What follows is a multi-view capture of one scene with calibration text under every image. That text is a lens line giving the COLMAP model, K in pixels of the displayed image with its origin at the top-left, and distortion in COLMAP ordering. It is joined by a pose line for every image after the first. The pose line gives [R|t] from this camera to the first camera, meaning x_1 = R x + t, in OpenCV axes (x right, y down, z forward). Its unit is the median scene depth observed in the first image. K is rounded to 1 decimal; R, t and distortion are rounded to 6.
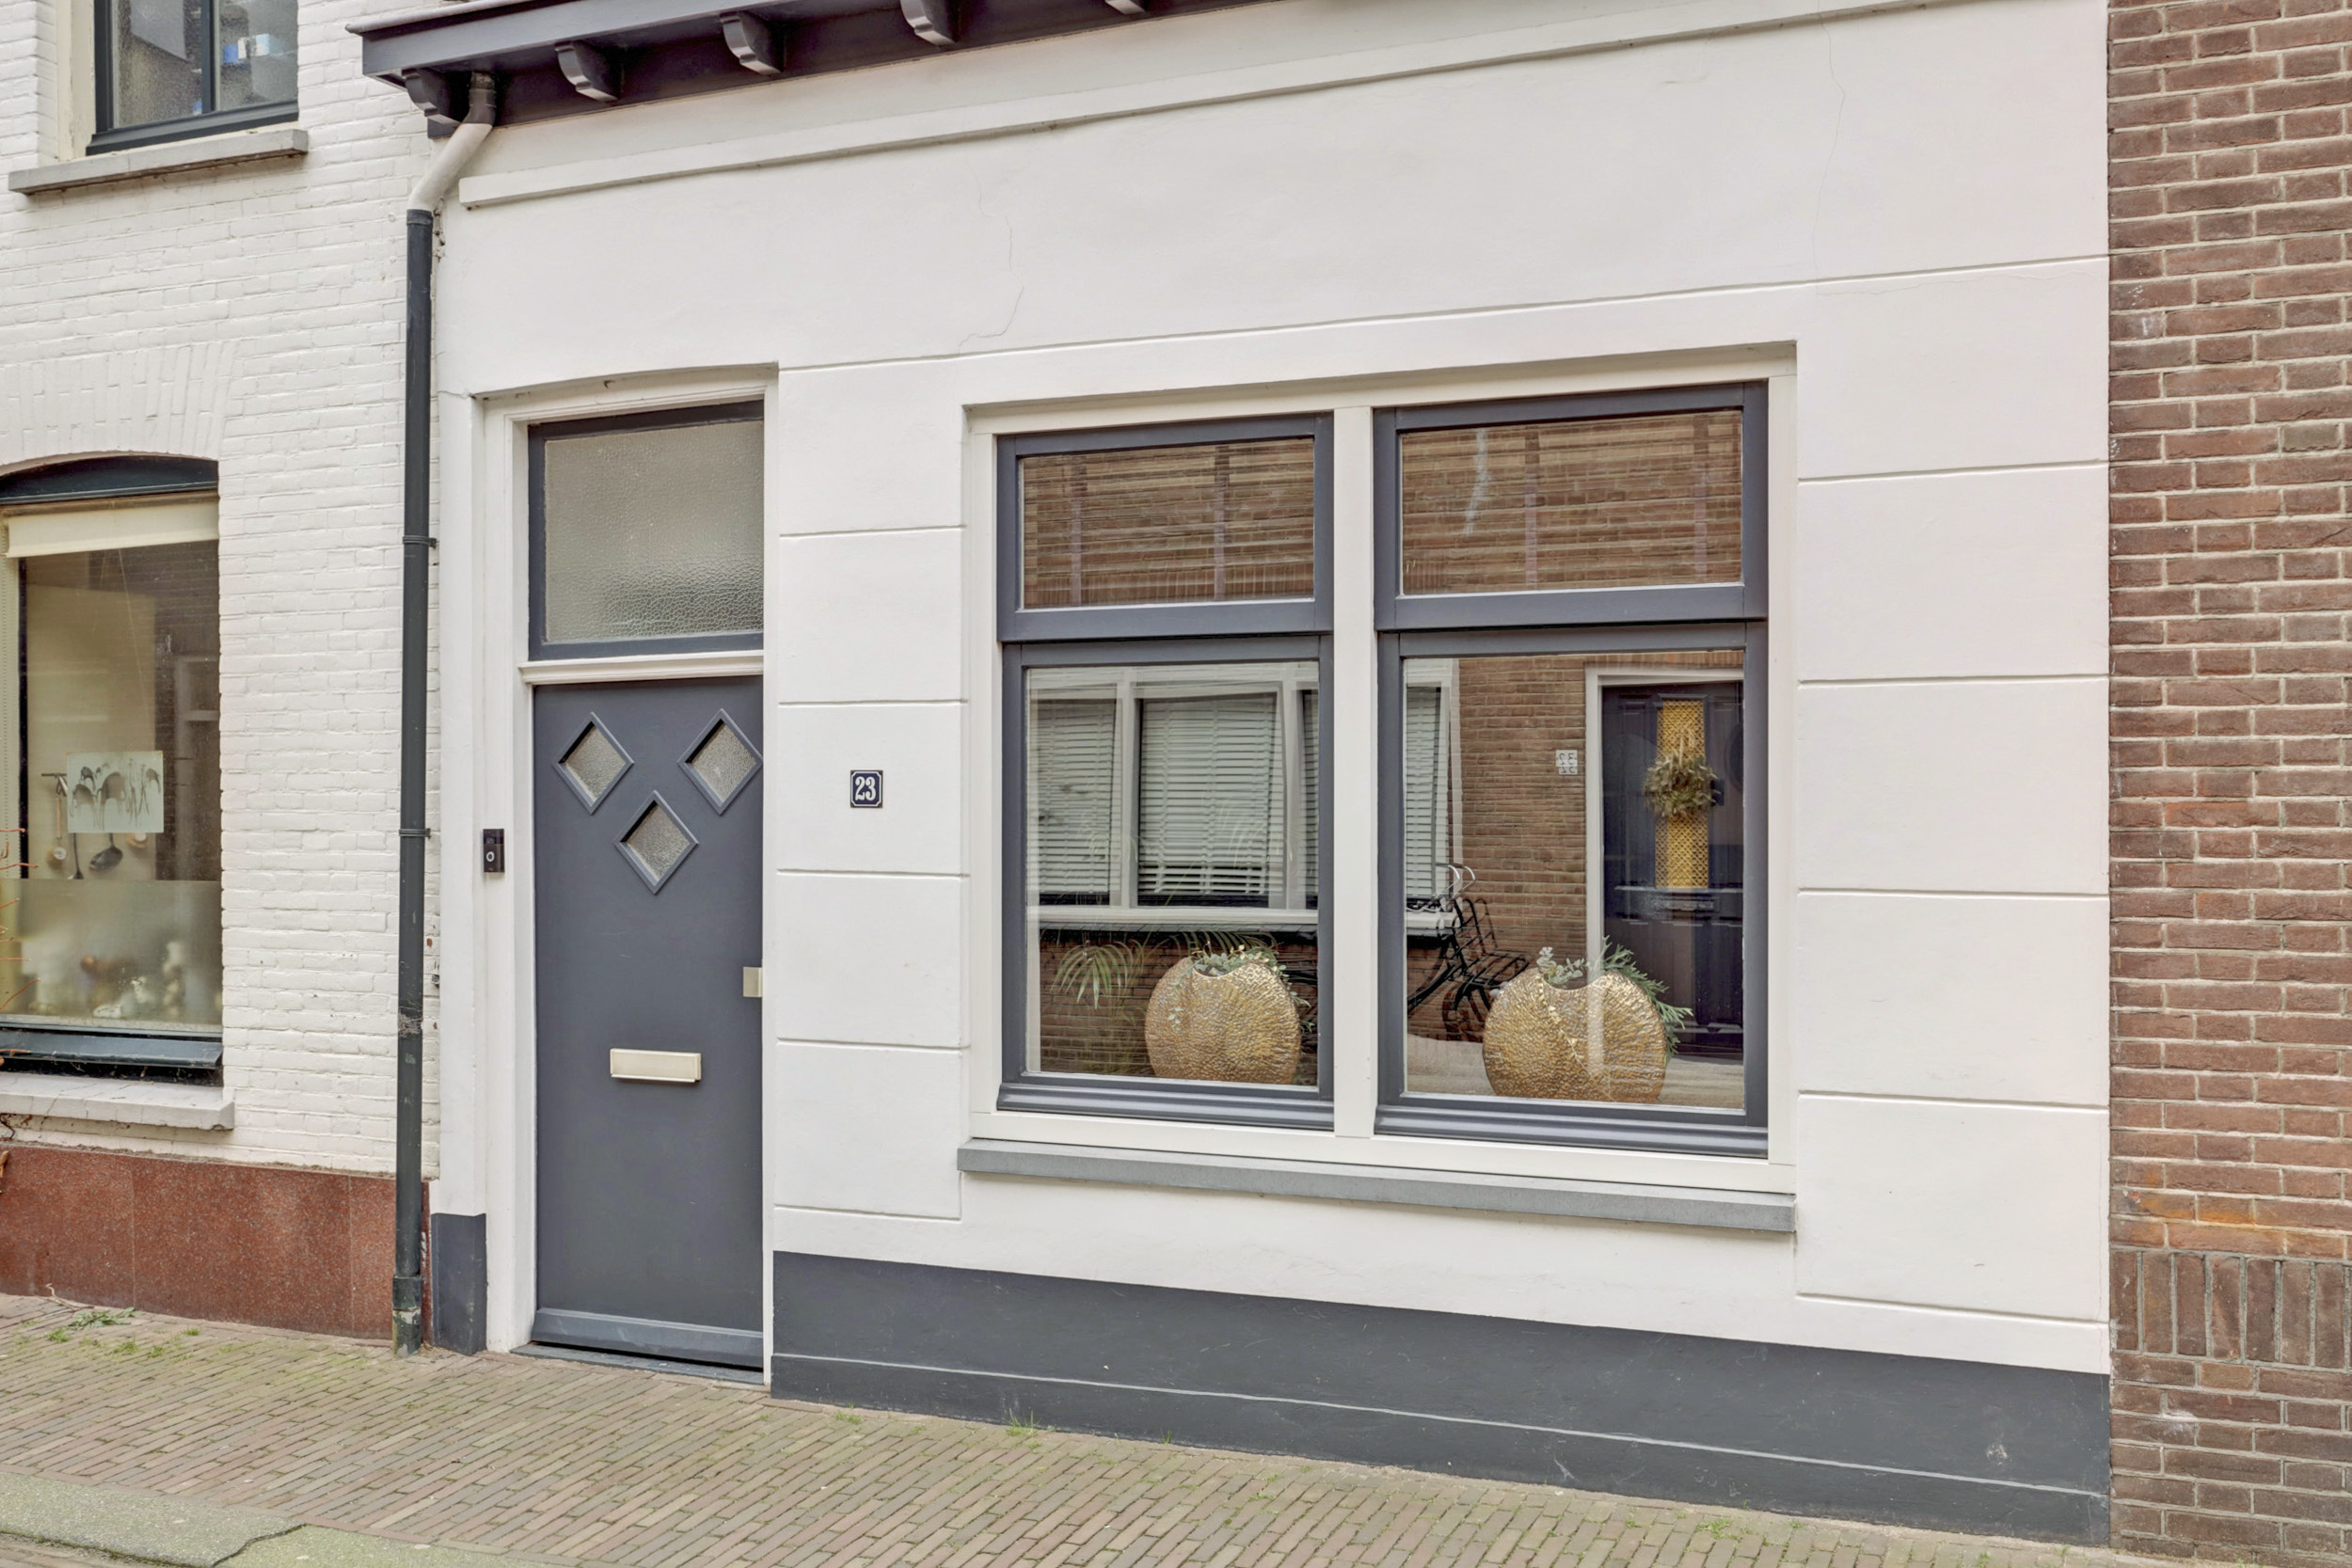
lens RADIAL K [[2301.4, 0, 1174.9], [0, 2301.4, 797.2], [0, 0, 1]] dist [0.003612, 0.000000]
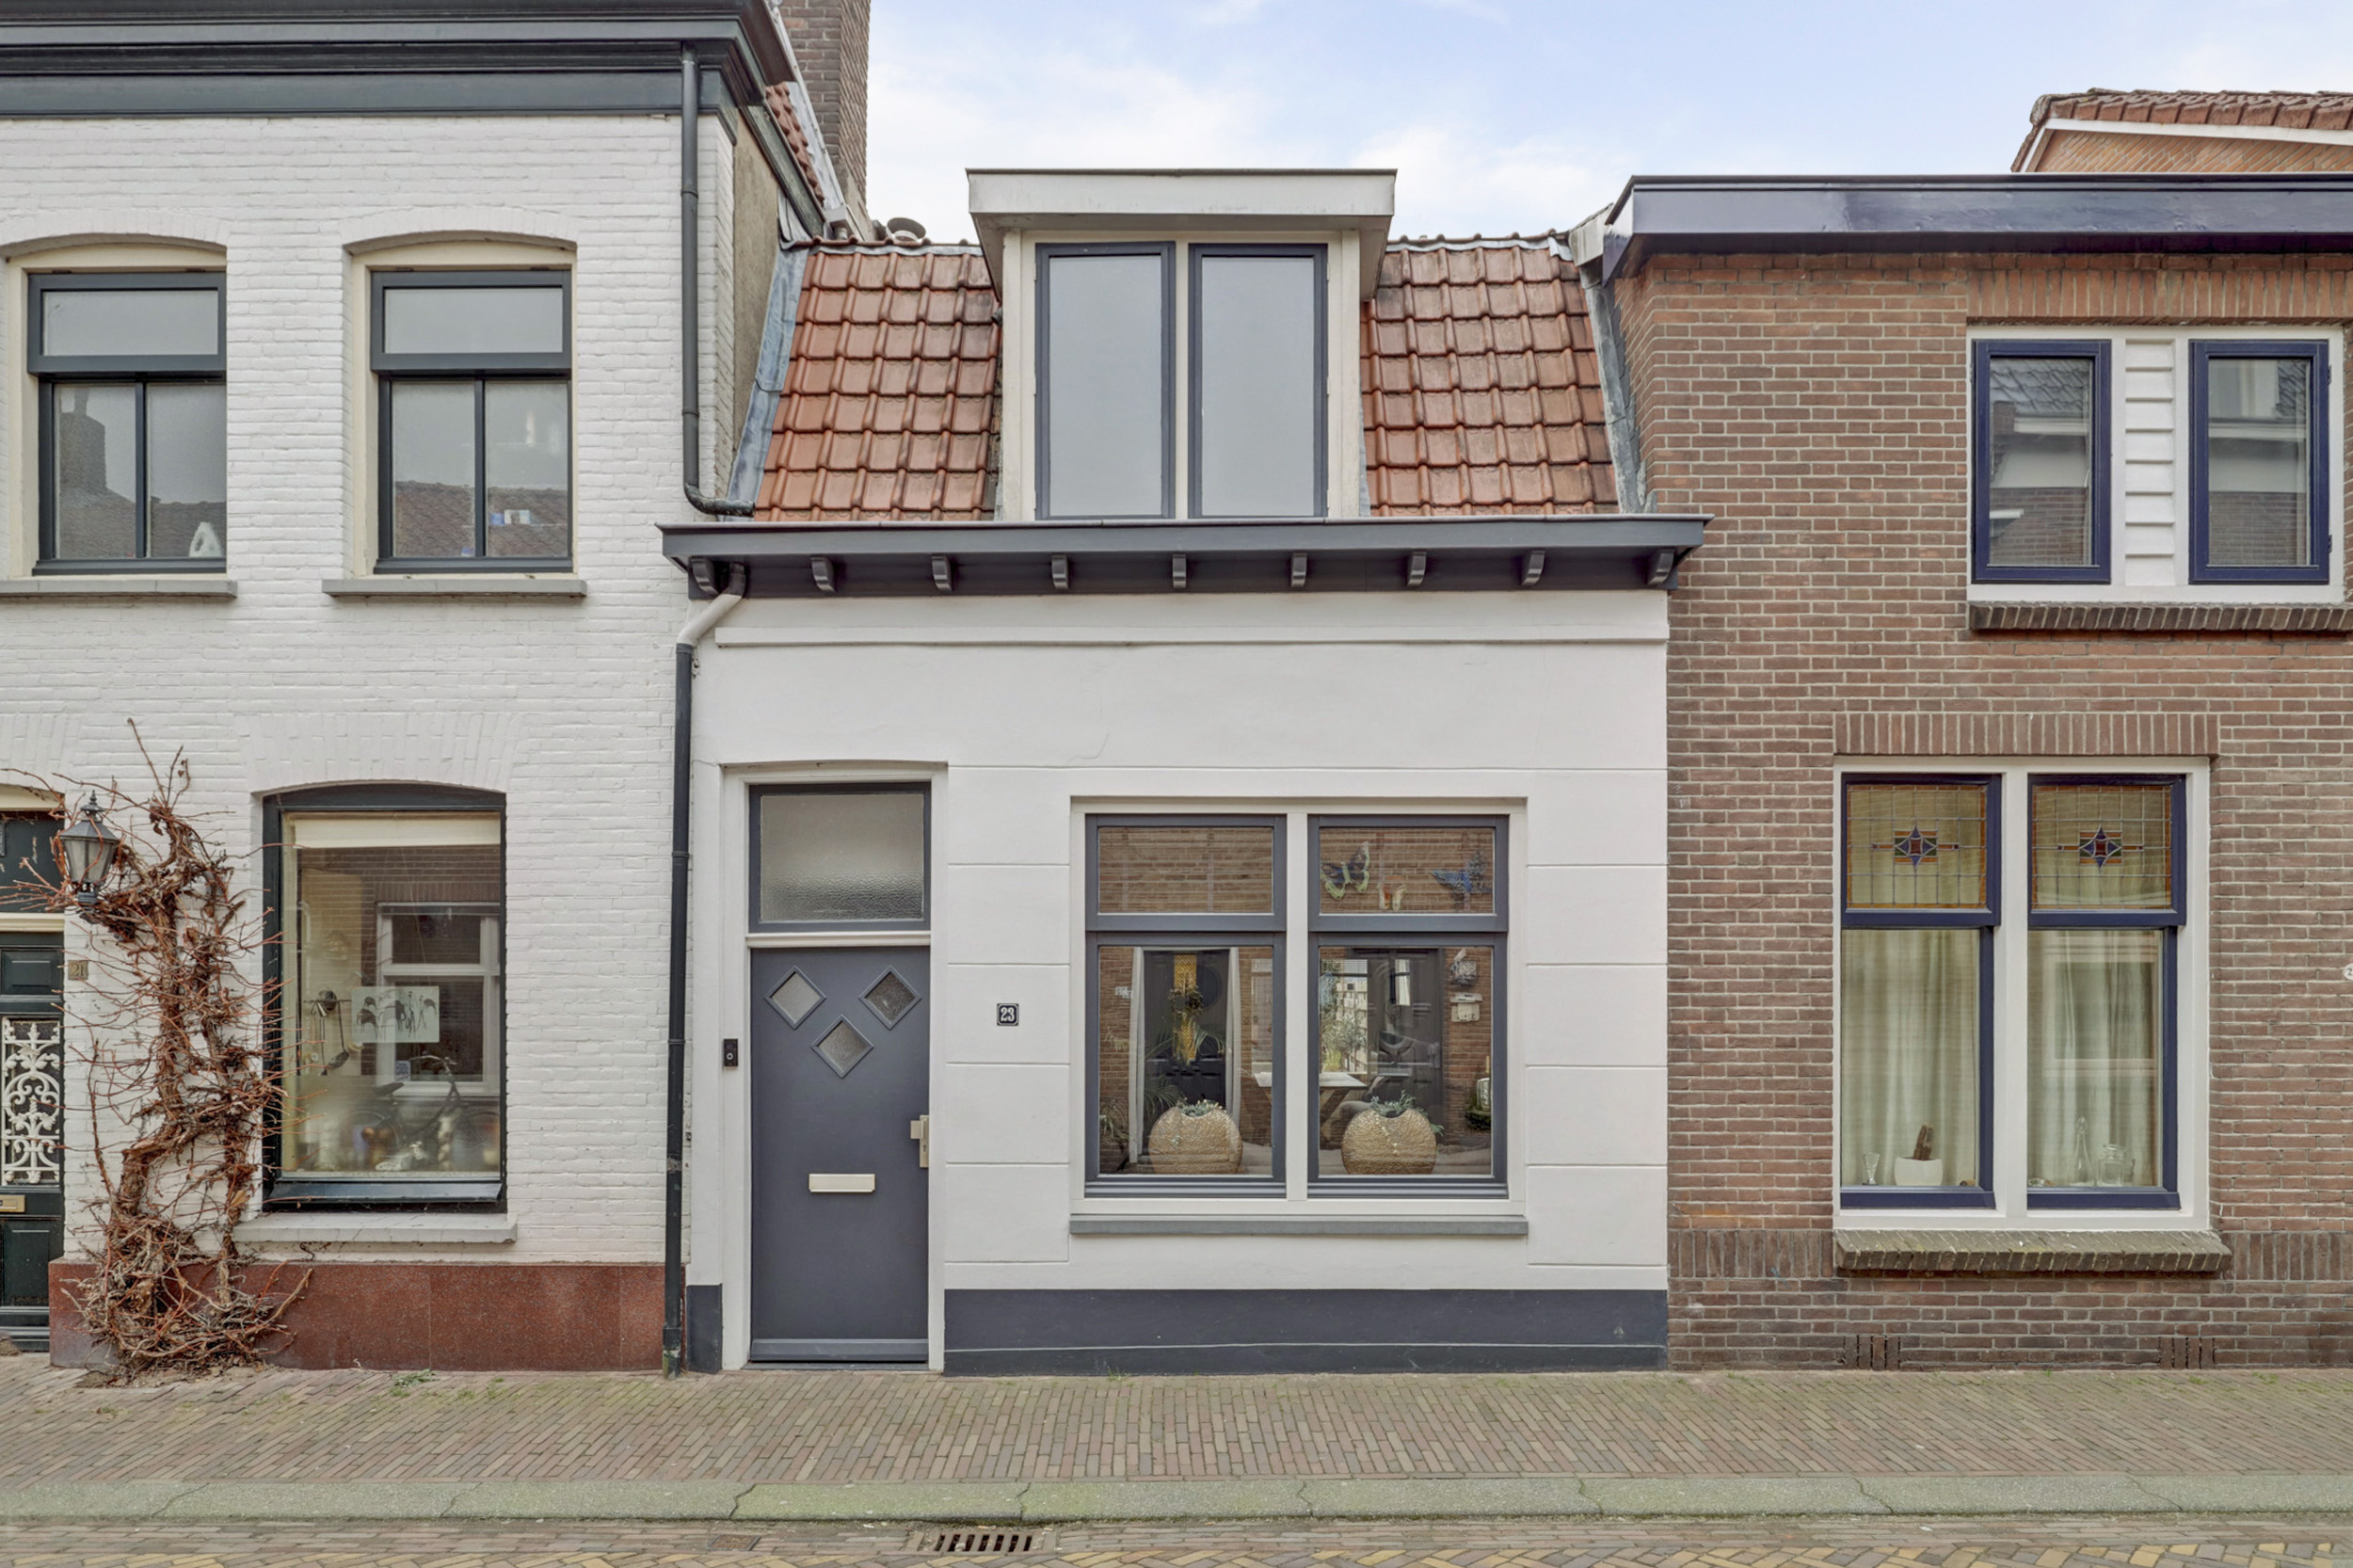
lens RADIAL K [[1302.0, 0, 1229.6], [0, 1302.0, 993.3], [0, 0, 1]] dist [-0.000687, 0.000145]
pose [[0.912748, 0.006154, 0.408476, -0.375675], [-0.002190, 0.999946, -0.010171, -0.009974], [-0.408517, 0.008389, 0.912712, 0.045770]]
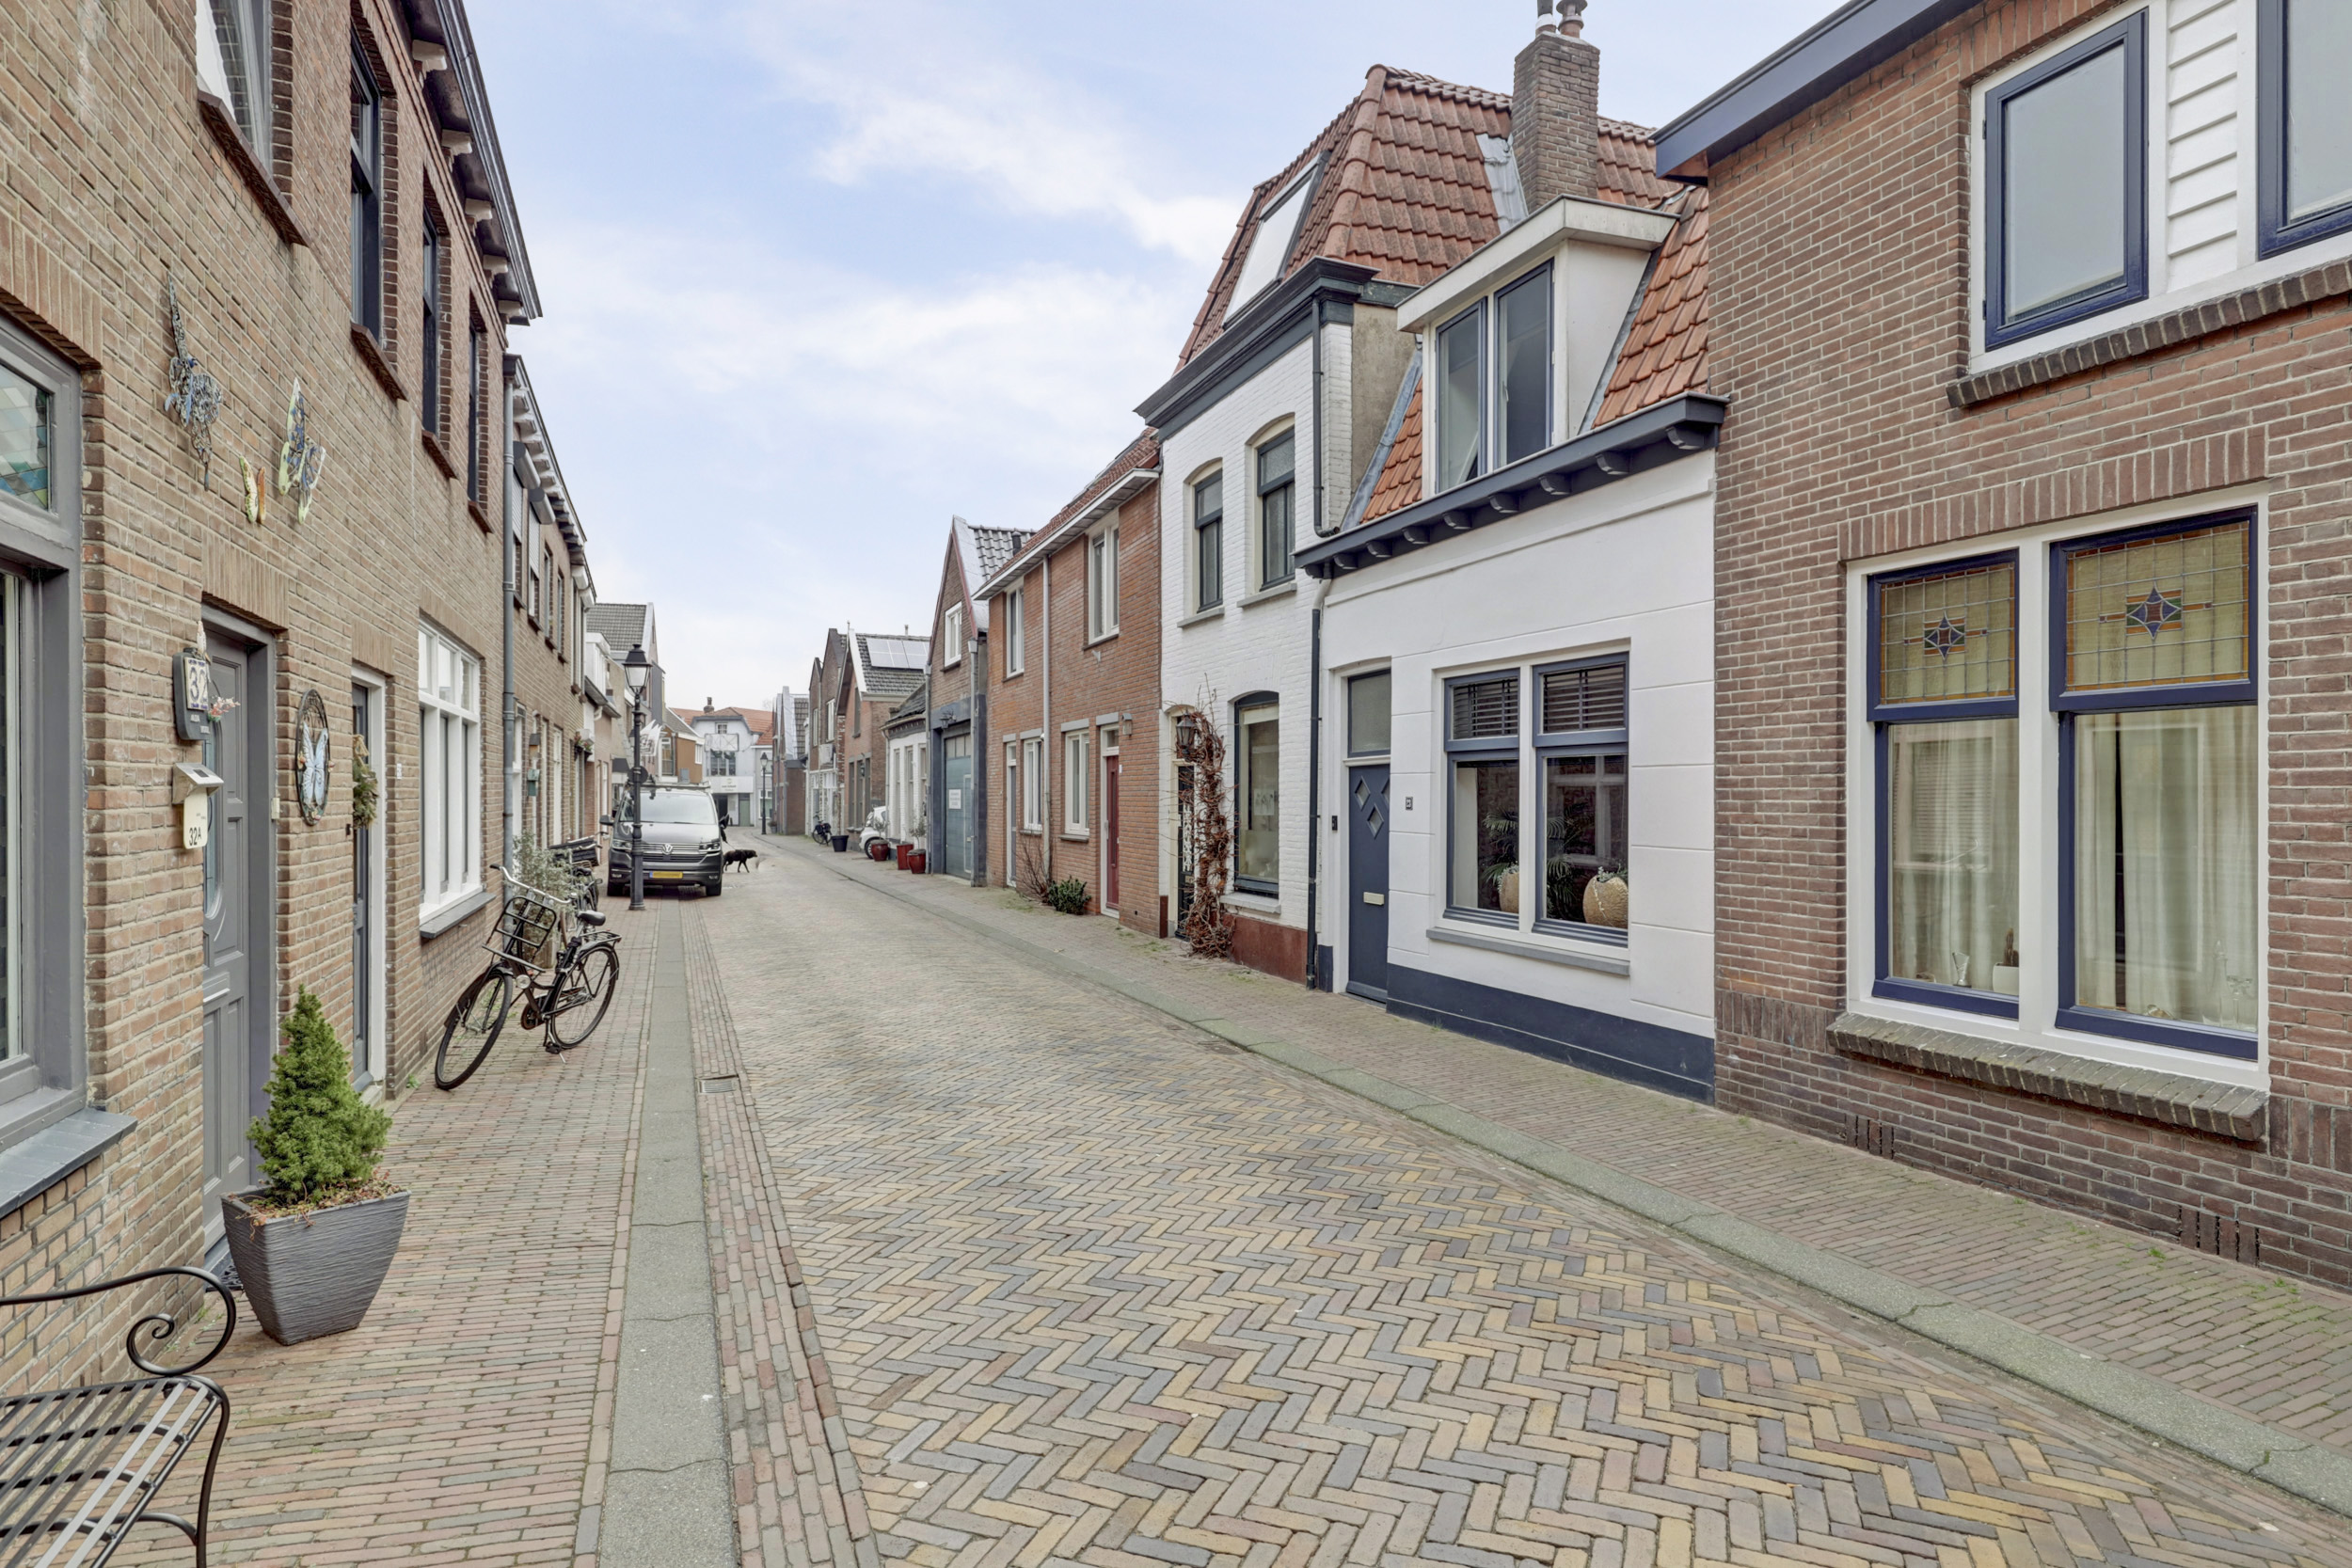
lens RADIAL K [[1333.8, 0, 1175.0], [0, 1333.8, 785.7], [0, 0, 1]] dist [-0.002699, 0.000512]
pose [[0.700911, -0.000659, -0.713249, 0.840462], [-0.006938, 0.999946, -0.007742, -0.010720], [0.713215, 0.010375, 0.700868, -0.372071]]
